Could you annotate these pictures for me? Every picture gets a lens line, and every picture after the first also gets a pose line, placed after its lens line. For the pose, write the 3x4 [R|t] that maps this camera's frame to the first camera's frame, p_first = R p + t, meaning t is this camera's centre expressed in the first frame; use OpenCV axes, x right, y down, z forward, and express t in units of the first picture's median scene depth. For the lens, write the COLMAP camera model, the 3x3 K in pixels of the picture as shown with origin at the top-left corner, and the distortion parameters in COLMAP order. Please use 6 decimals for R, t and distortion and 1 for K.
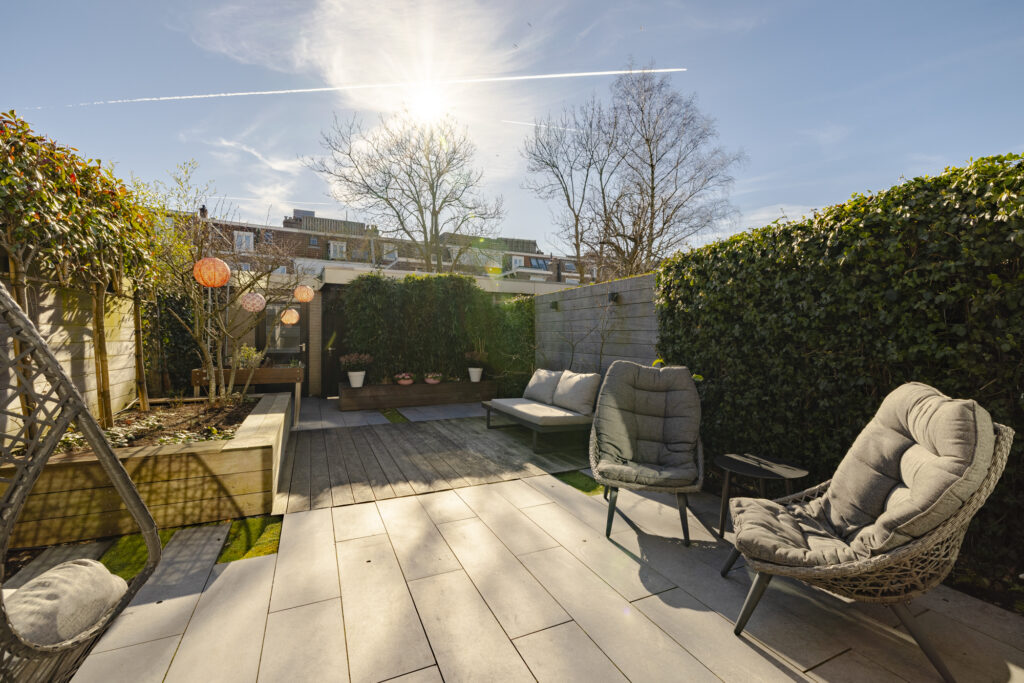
lens RADIAL K [[433.1, 0, 511.4], [0, 433.1, 339.1], [0, 0, 1]] dist [0.003246, 0.000204]
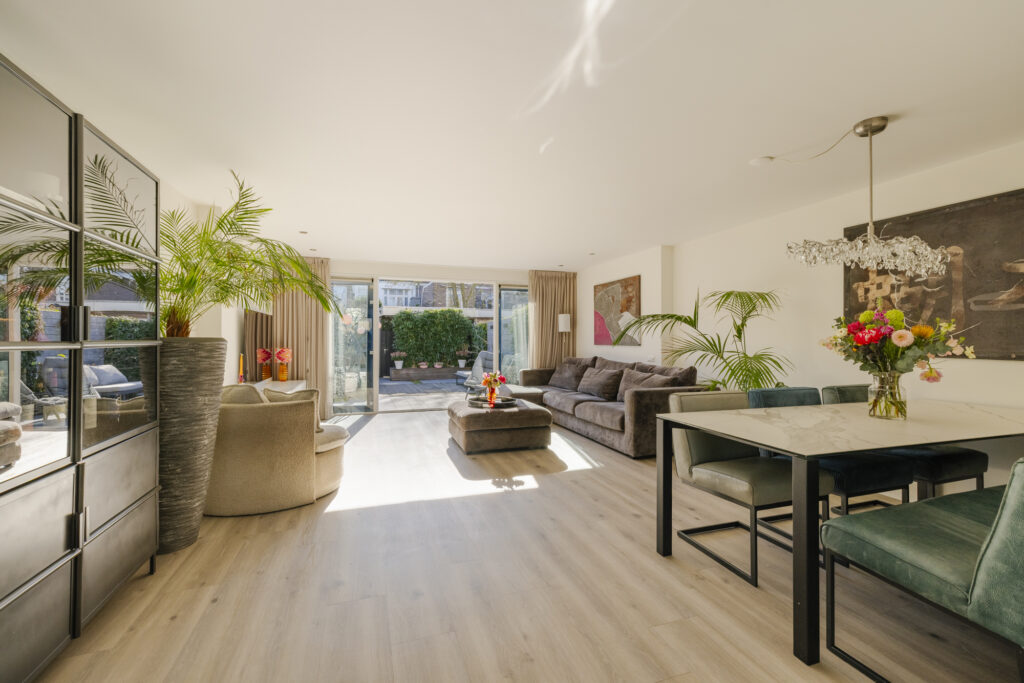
lens RADIAL K [[433.1, 0, 512.3], [0, 433.1, 337.6], [0, 0, 1]] dist [0.003246, 0.000204]
pose [[0.994336, -0.003602, -0.106218, 0.340336], [0.003293, 0.999990, -0.003086, -0.021643], [0.106228, 0.002719, 0.994338, -0.840560]]
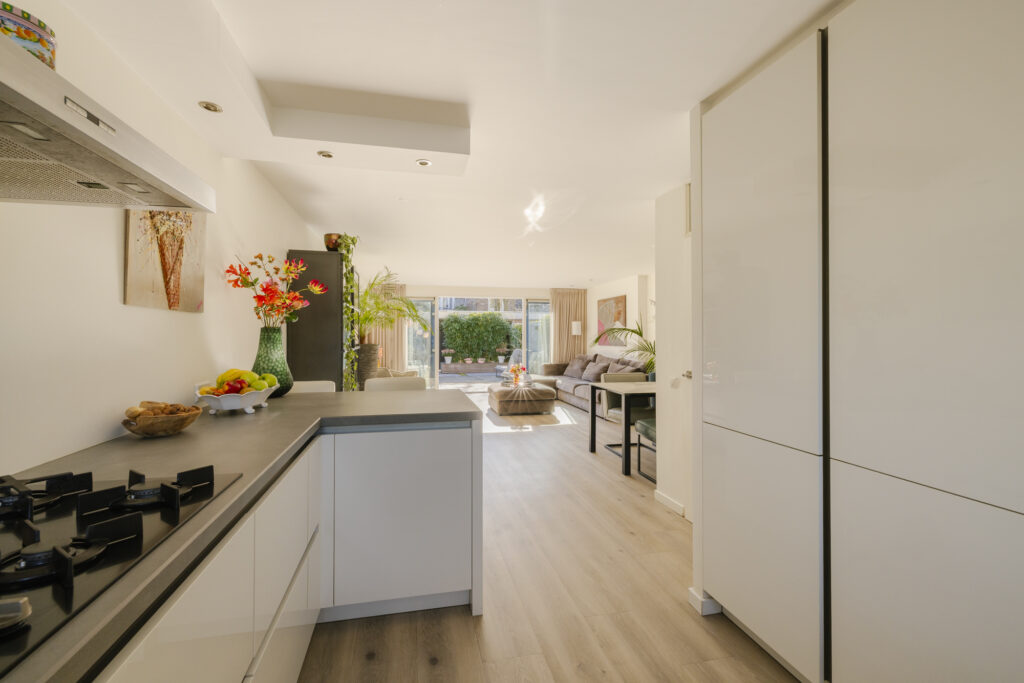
lens RADIAL K [[433.1, 0, 510.2], [0, 433.1, 332.6], [0, 0, 1]] dist [0.003246, 0.000204]
pose [[0.978470, -0.004116, -0.206349, 0.422756], [0.002525, 0.999965, -0.007975, -0.034168], [0.206375, 0.007282, 0.978446, -1.136019]]
